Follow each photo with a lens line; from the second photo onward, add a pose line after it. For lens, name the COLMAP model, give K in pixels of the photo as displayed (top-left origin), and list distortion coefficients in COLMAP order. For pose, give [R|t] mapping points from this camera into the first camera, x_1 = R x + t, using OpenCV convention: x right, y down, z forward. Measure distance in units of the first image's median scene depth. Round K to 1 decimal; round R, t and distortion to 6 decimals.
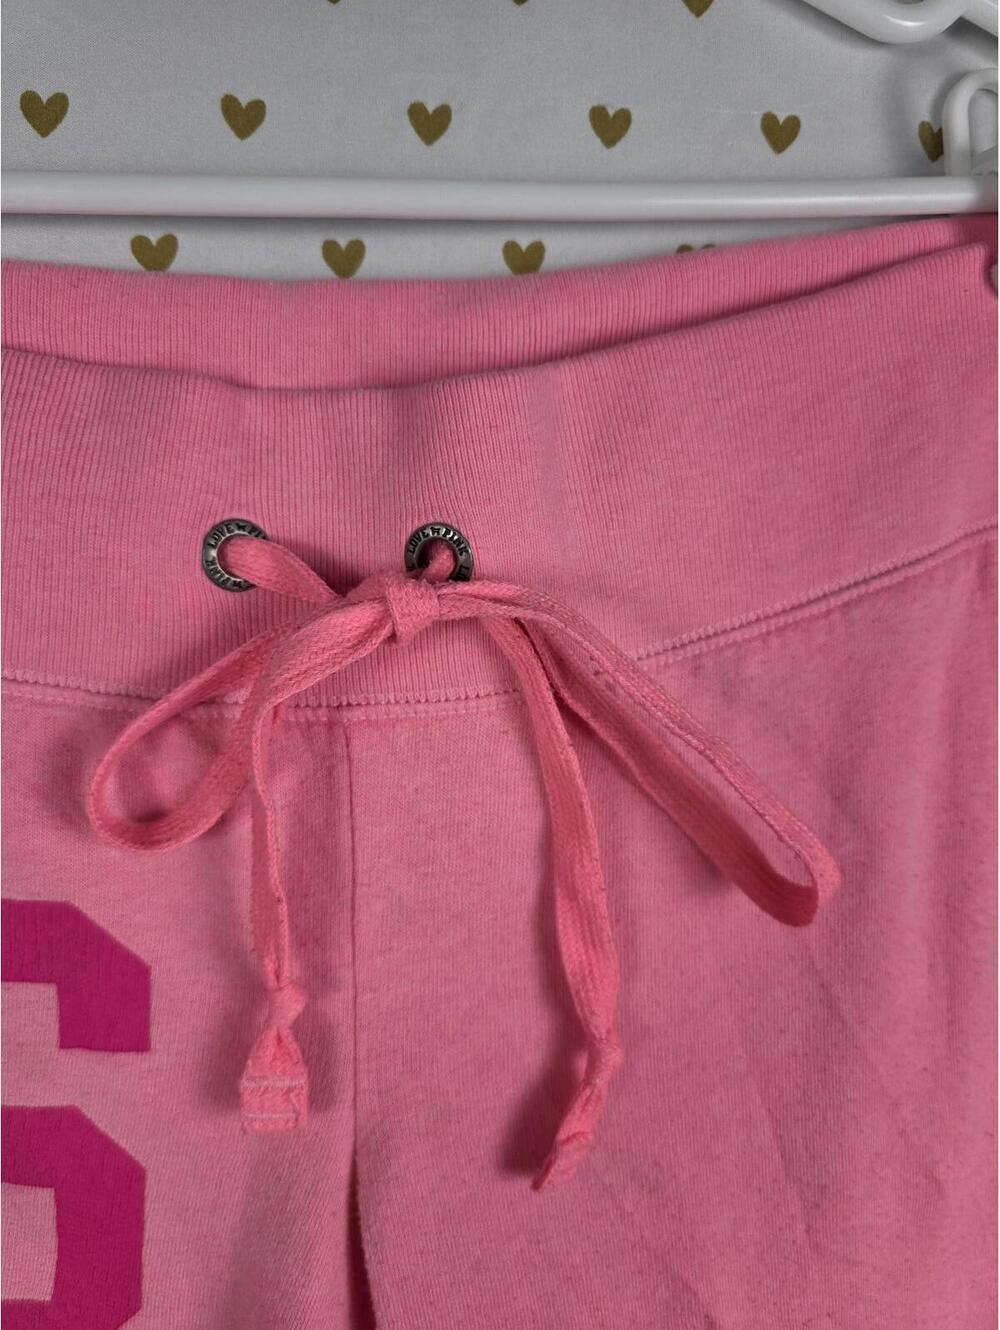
lens RADIAL K [[1002.0, 0, 500.0], [0, 1002.0, 665.0], [0, 0, 1]] dist [-0.021847, -0.002331]
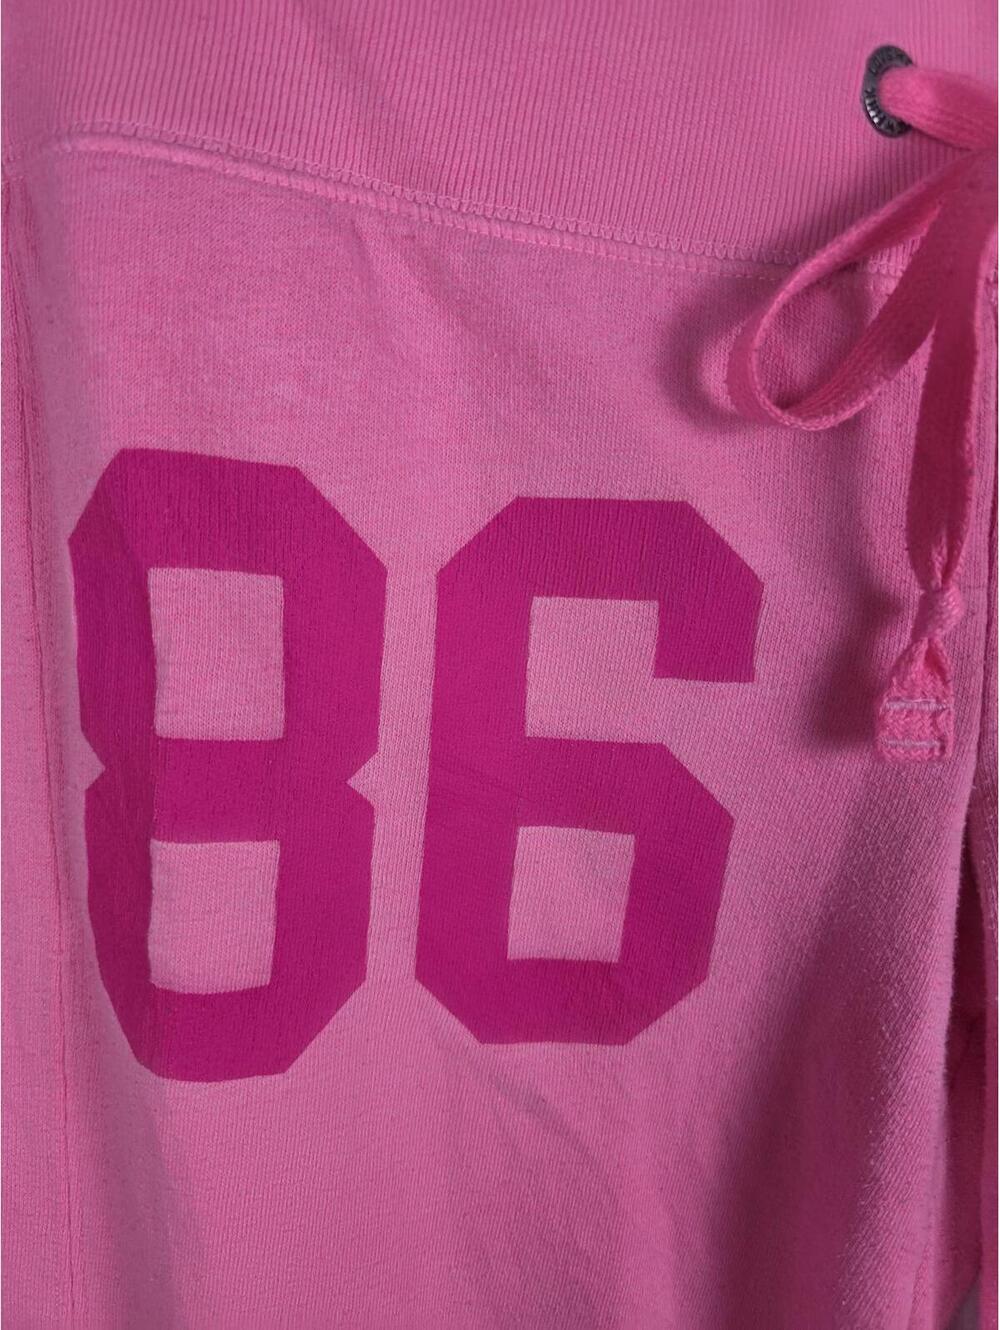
lens RADIAL K [[1002.0, 0, 500.0], [0, 1002.0, 665.0], [0, 0, 1]] dist [-0.021847, -0.002331]
pose [[0.991141, 0.010537, -0.132394, -0.475730], [0.000181, 0.996739, 0.080687, 0.310219], [0.132812, -0.079996, 0.987908, 0.077663]]
